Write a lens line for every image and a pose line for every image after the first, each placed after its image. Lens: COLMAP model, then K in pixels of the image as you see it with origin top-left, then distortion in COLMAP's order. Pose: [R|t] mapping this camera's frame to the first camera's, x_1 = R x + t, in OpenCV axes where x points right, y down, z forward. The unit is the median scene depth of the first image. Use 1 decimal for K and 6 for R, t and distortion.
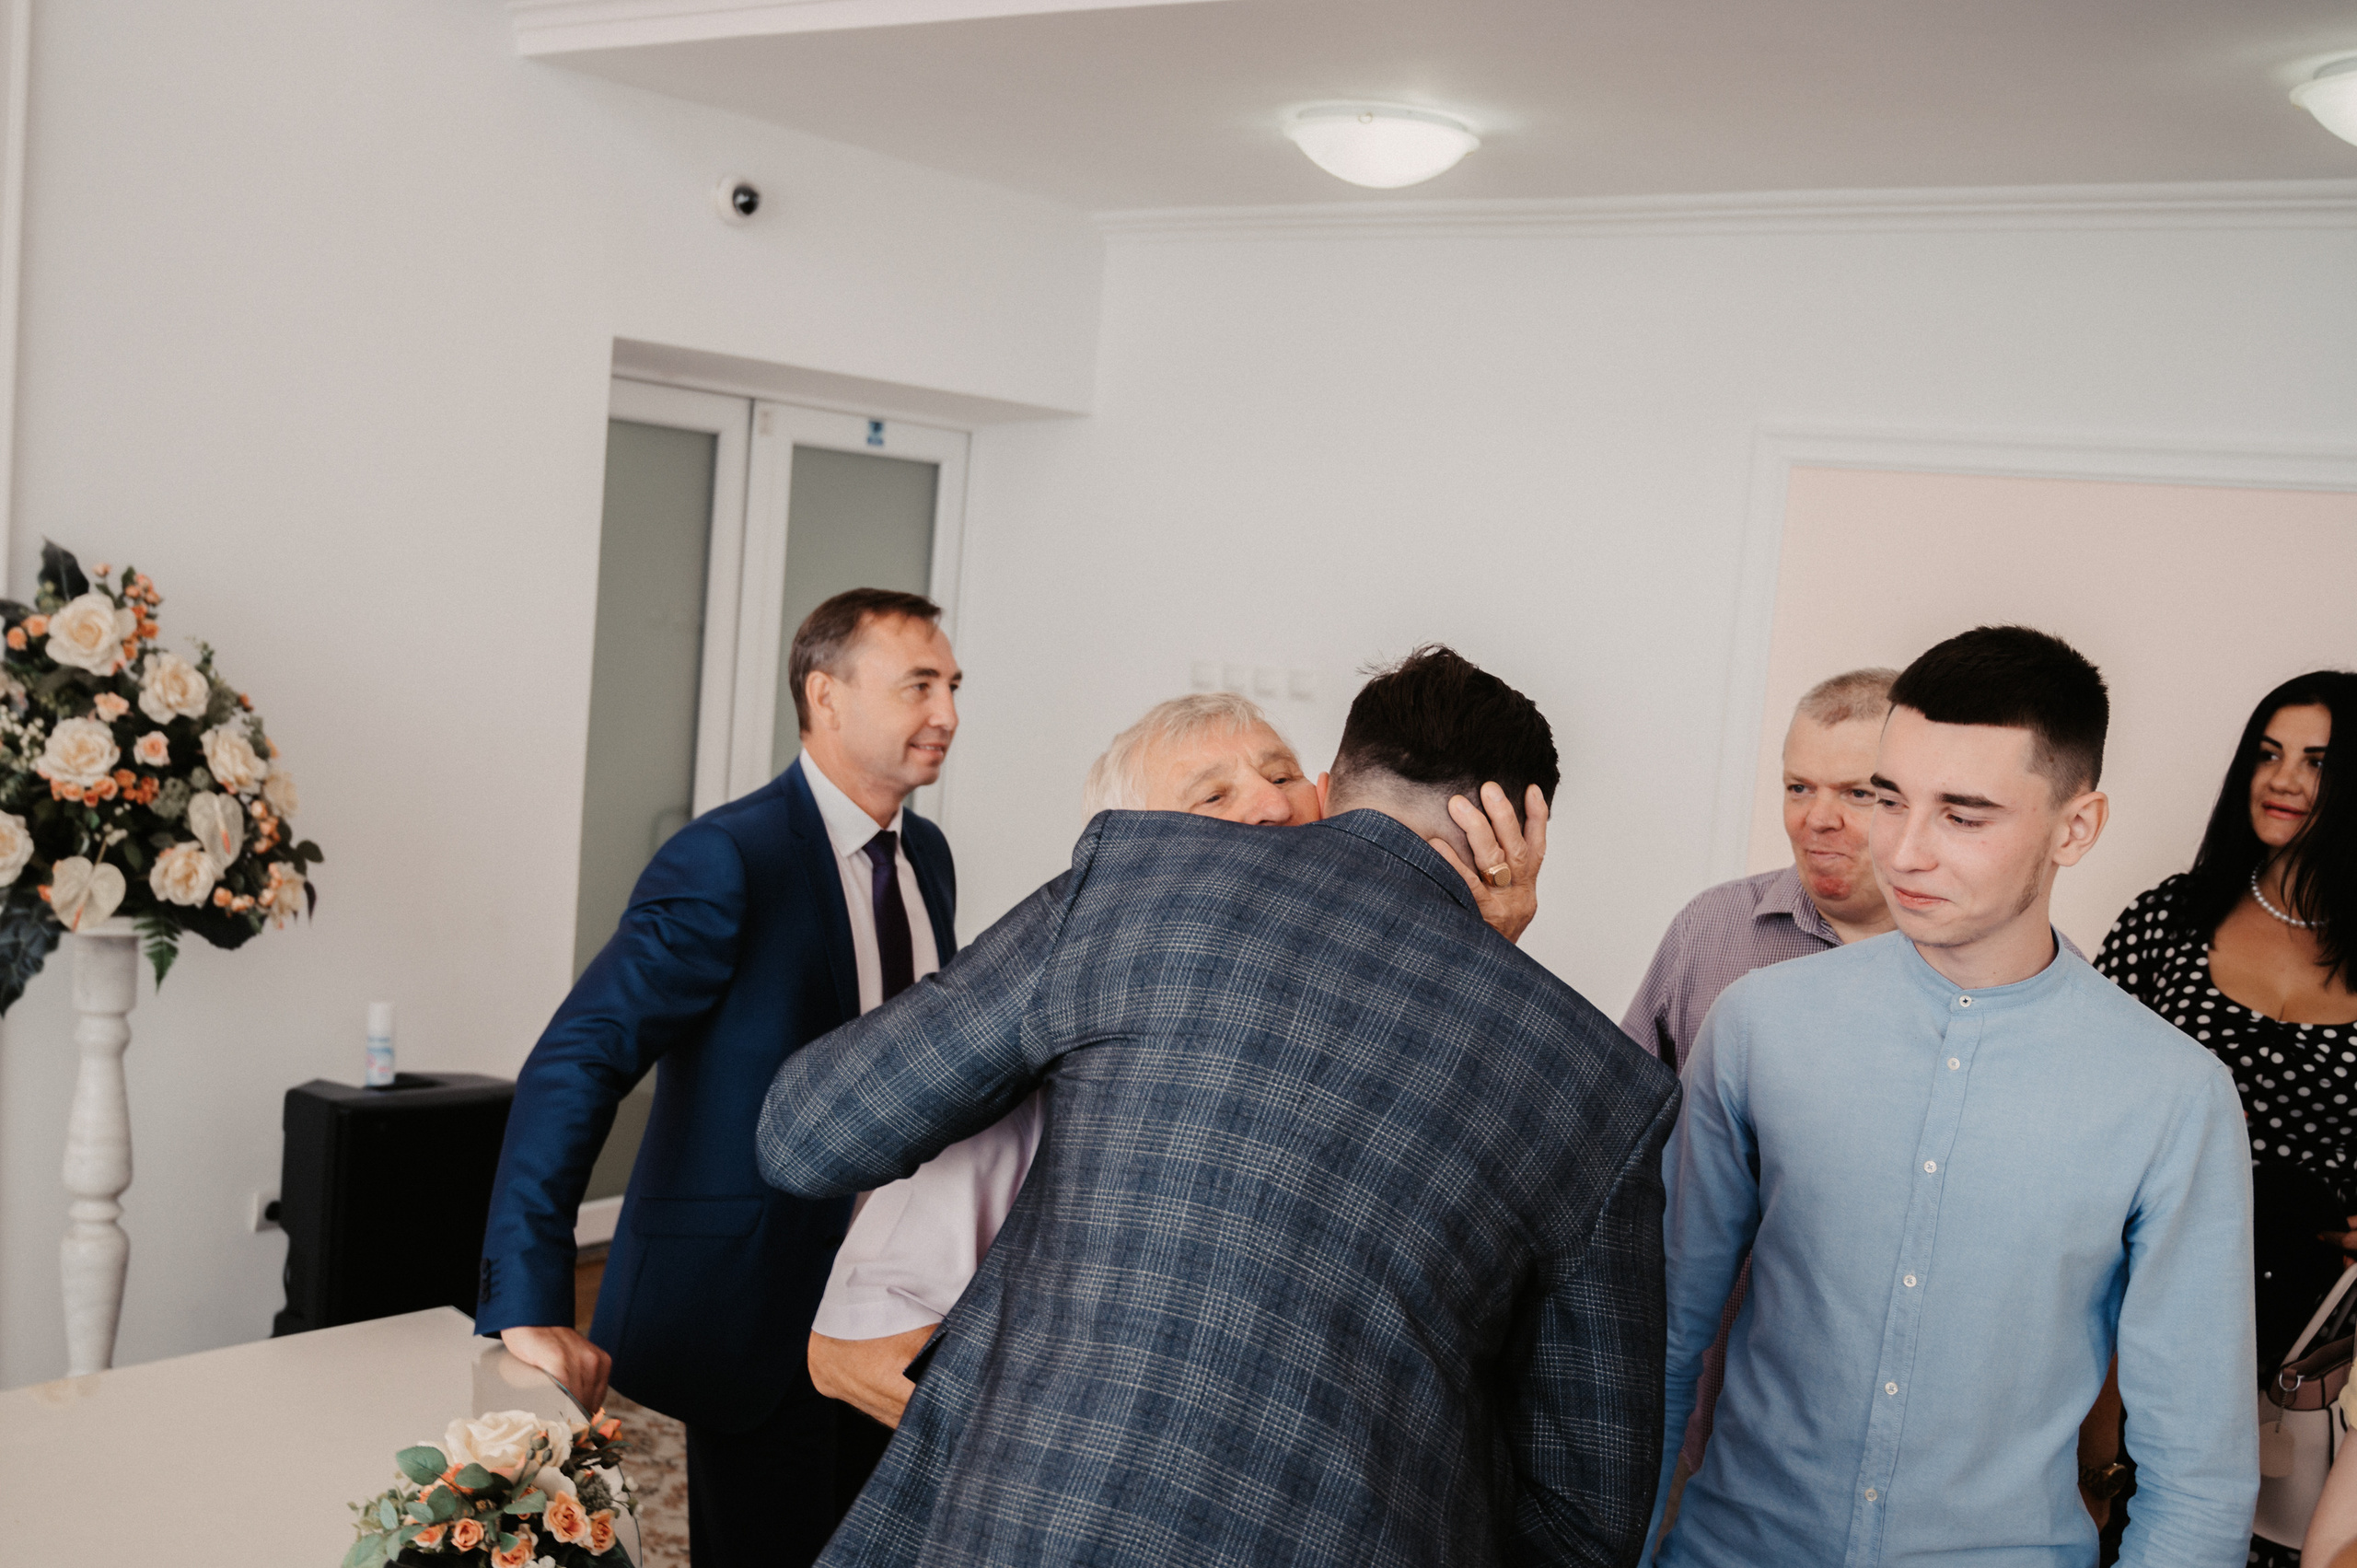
lens RADIAL K [[2425.0, 0, 1176.2], [0, 2425.0, 815.8], [0, 0, 1]] dist [-0.004771, -0.002844]
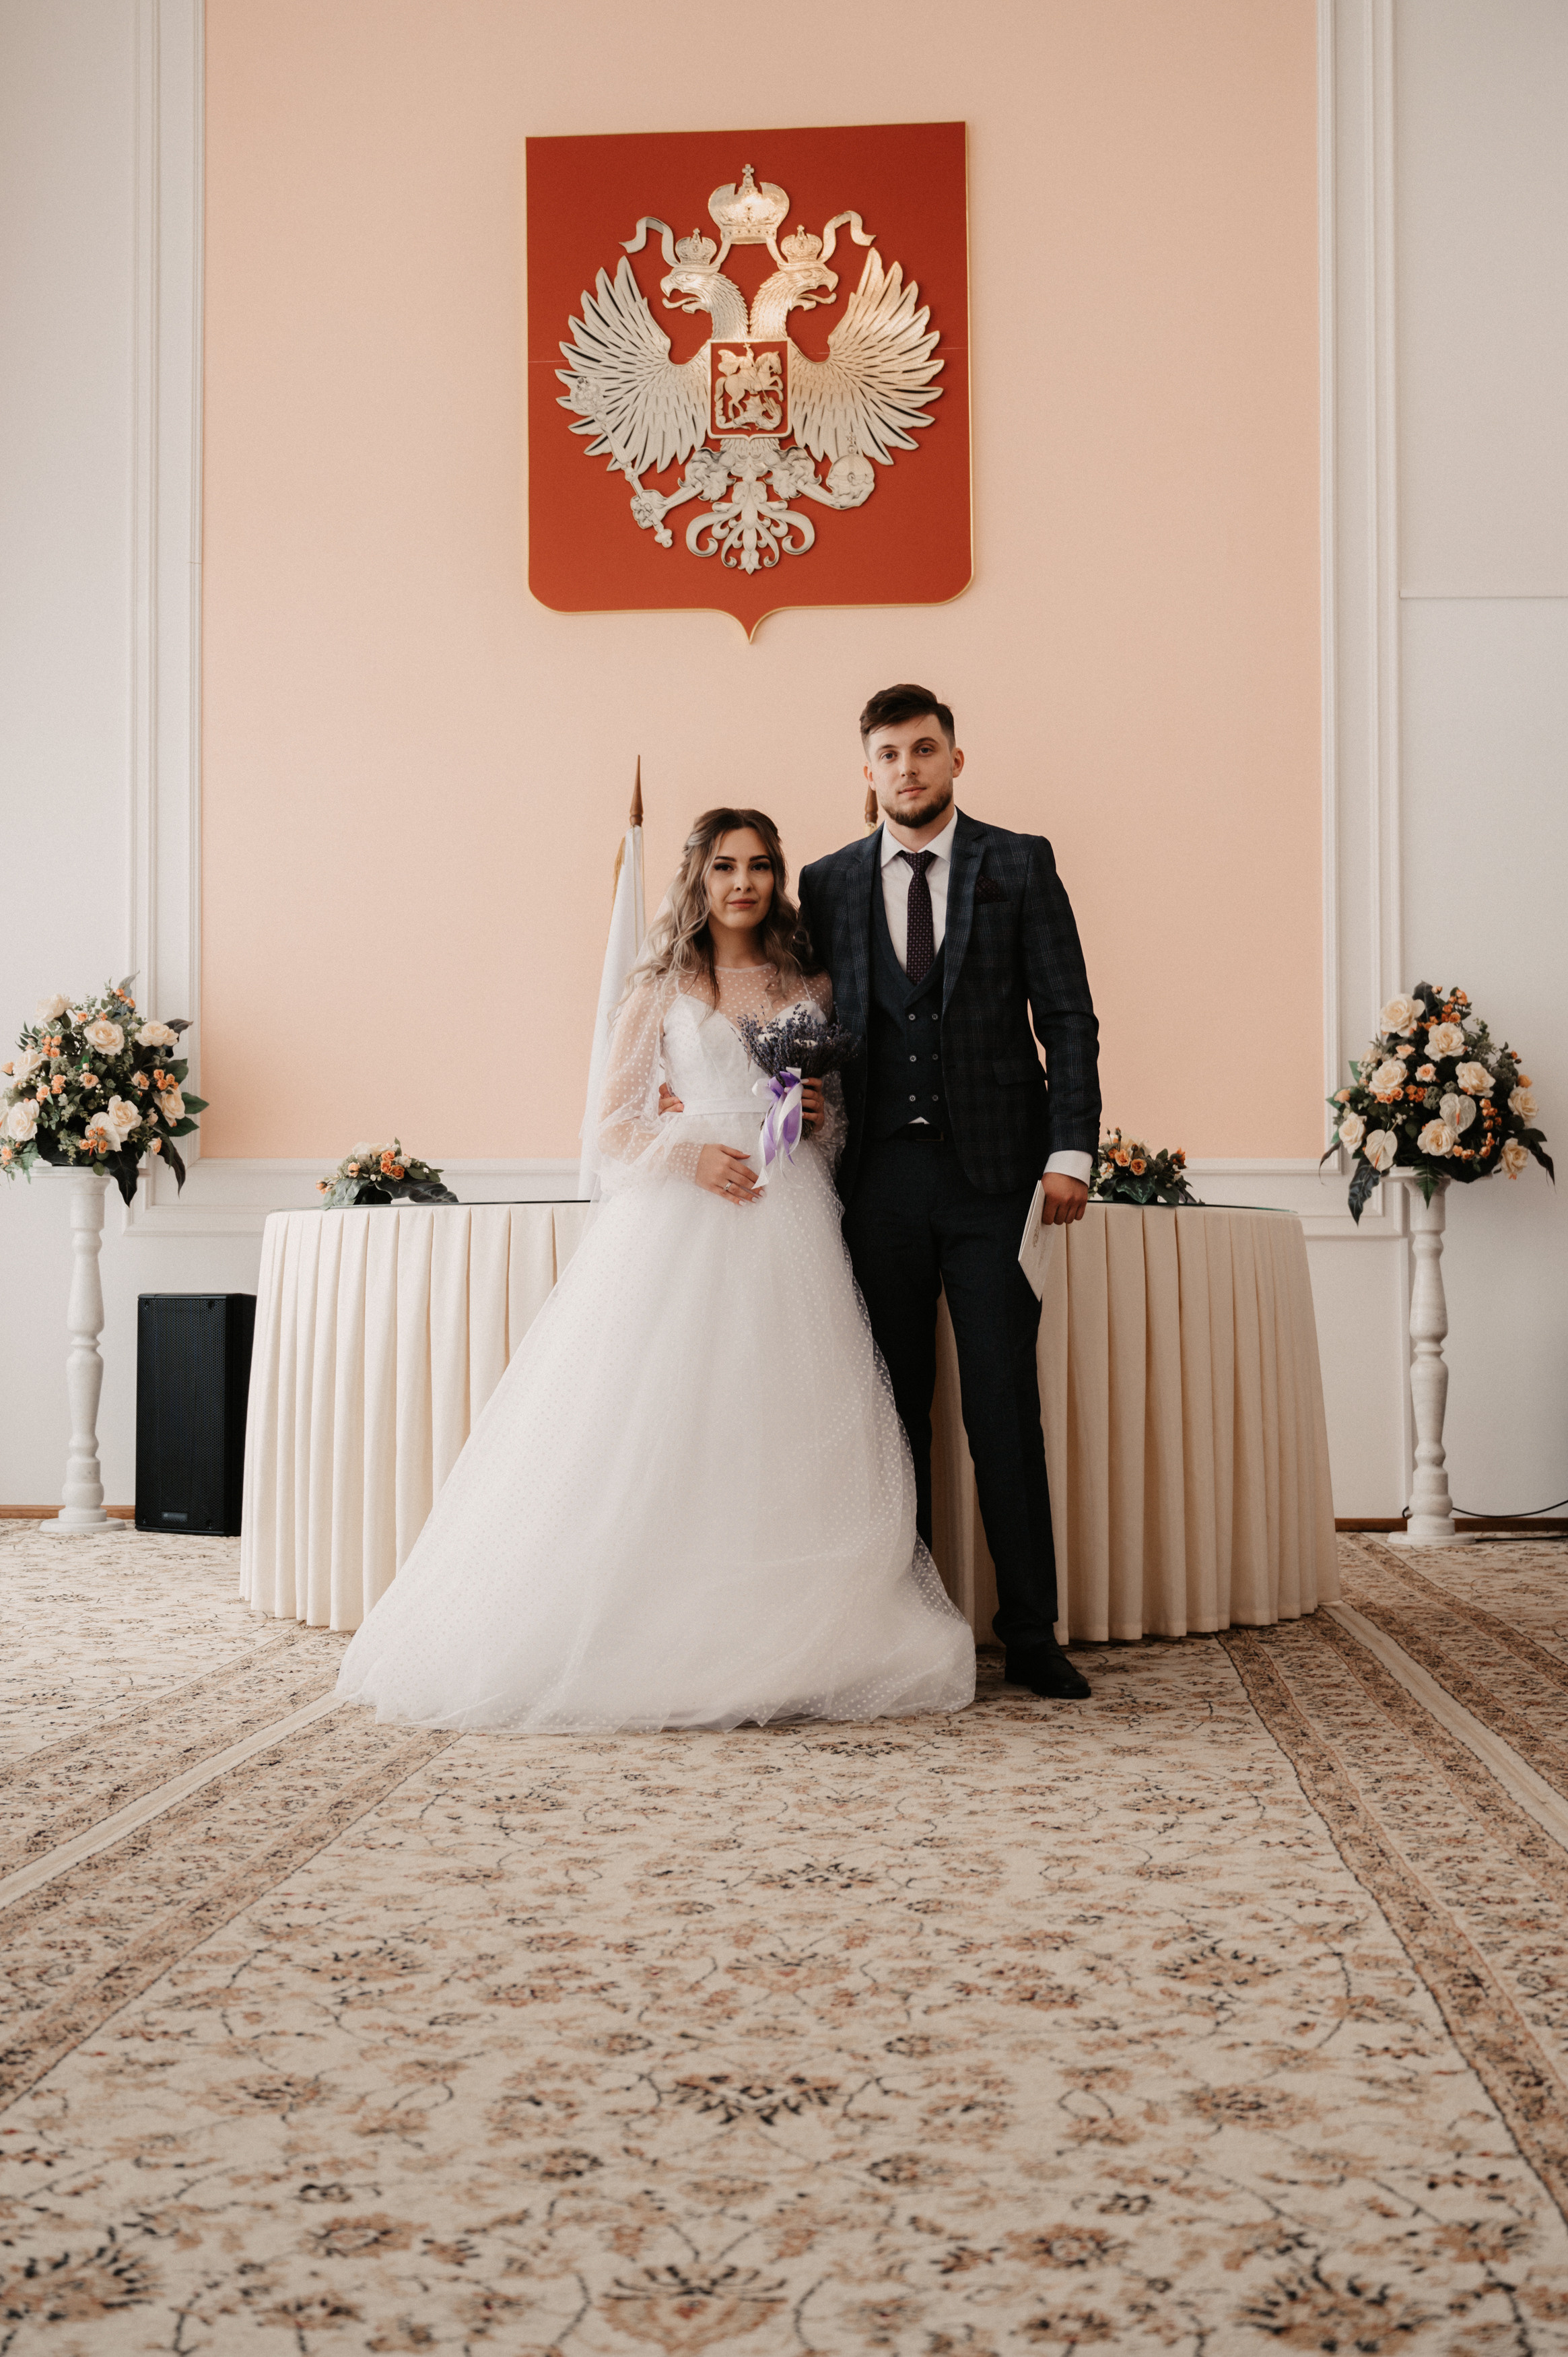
lens RADIAL K [[2809.0, 0, 800.0], [0, 2809.0, 1165.4], [0, 0, 1]] dist [0.004495, -0.025284]
pose [[0.532476, -0.123390, -0.837403, 1.056228], [-0.035070, 0.985252, -0.167475, 0.402298], [0.845718, 0.118545, 0.520296, -0.458985]]
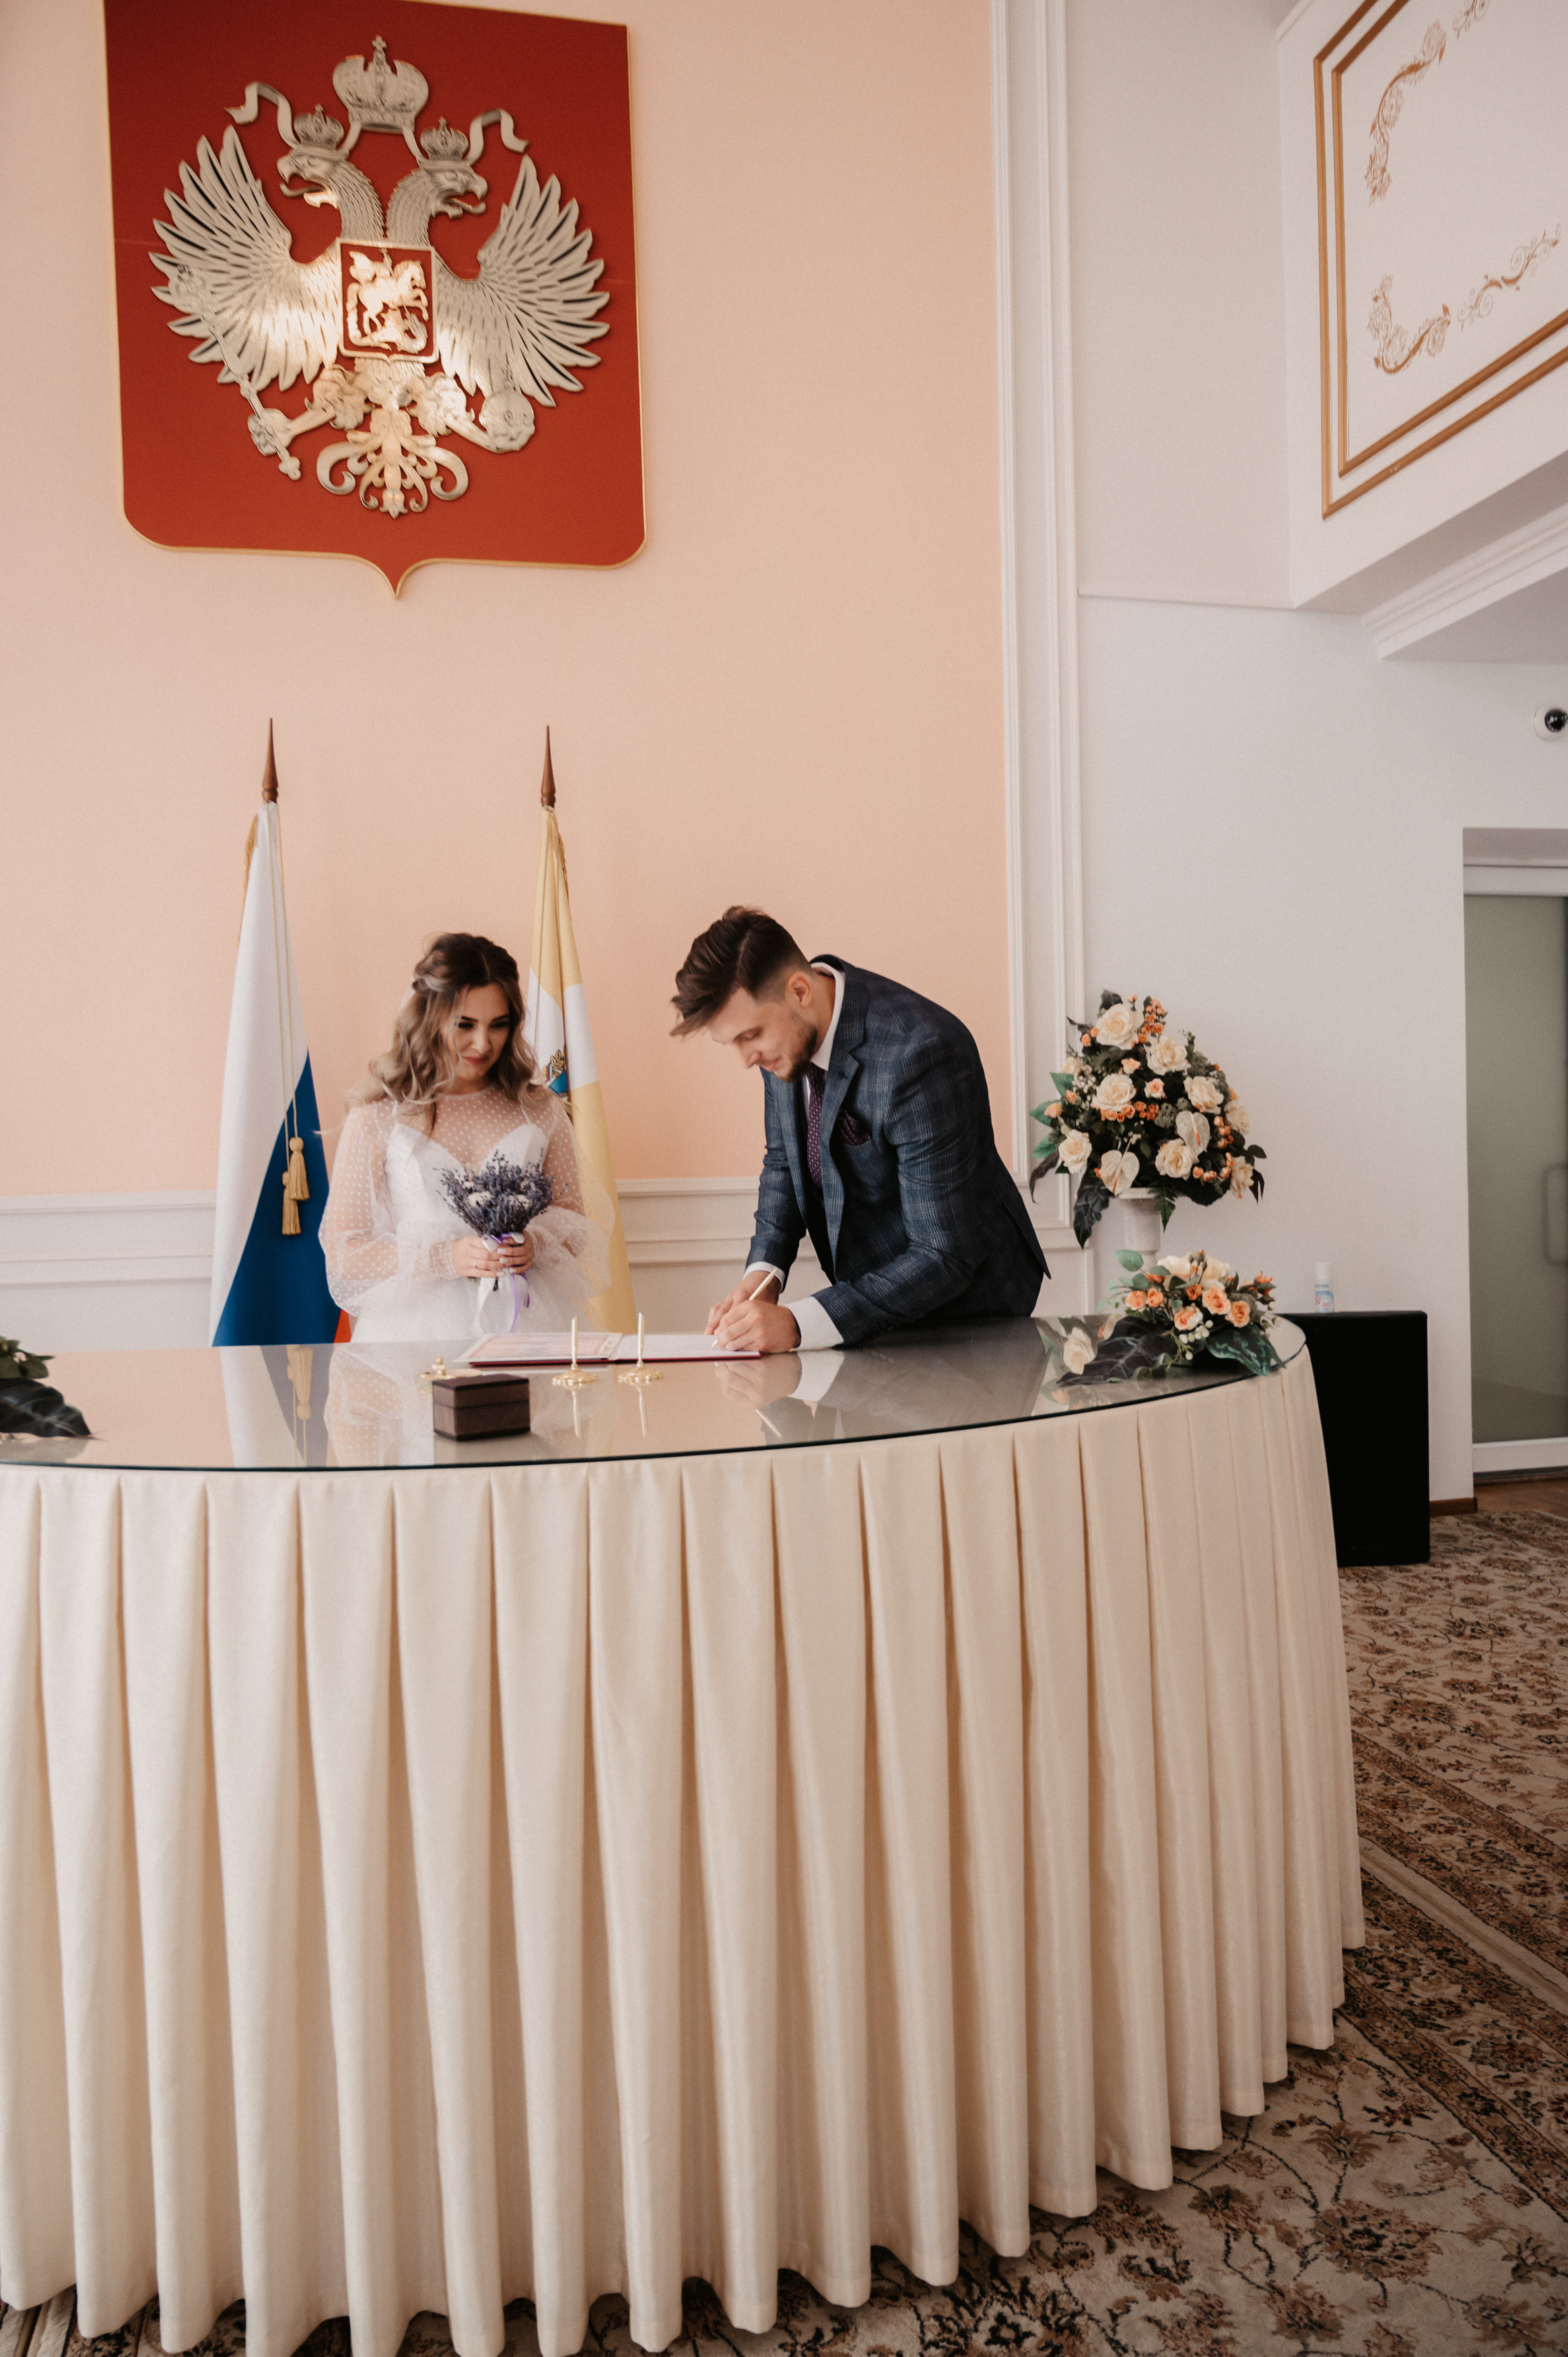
lens RADIAL K [[1688.9, 0, 775.1], [0, 1688.9, 1172.1], [0, 0, 1]] dist [-0.009808, 0.007736]
pose [[0.748738, -0.091642, -0.656500, 0.149682], [0.024813, 0.993578, -0.110397, 0.154579], [0.662401, 0.066369, 0.746204, -0.055817]]
